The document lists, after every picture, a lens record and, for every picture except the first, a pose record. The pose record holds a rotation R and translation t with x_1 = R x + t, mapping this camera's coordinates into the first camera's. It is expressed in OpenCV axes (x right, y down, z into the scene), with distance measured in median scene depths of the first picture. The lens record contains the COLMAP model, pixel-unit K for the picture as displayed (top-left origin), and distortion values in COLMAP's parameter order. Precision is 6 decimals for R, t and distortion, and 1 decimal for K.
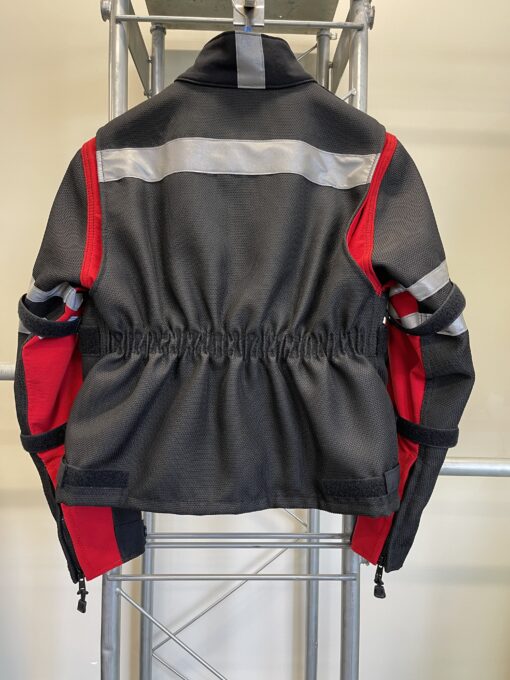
lens RADIAL K [[492.7, 0, 255.0], [0, 492.7, 340.0], [0, 0, 1]] dist [0.073020, -0.101021]
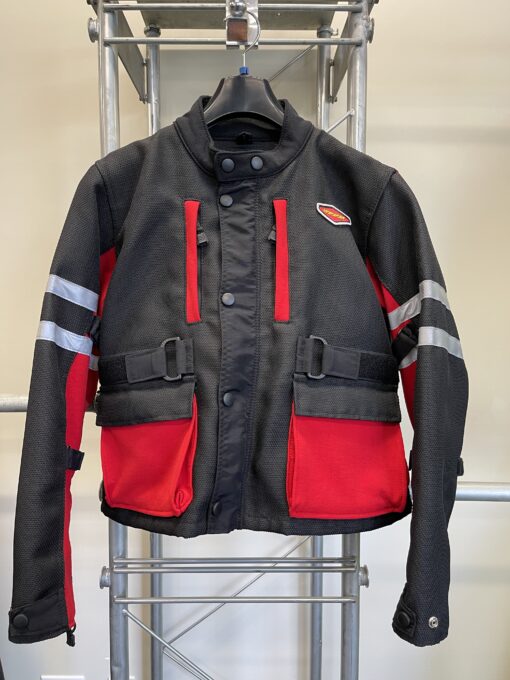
lens RADIAL K [[492.7, 0, 255.0], [0, 492.7, 340.0], [0, 0, 1]] dist [0.073020, -0.101021]
pose [[0.999700, -0.013196, -0.020620, 0.024164], [0.014444, 0.997995, 0.061624, -0.119867], [0.019766, -0.061903, 0.997886, 0.006192]]
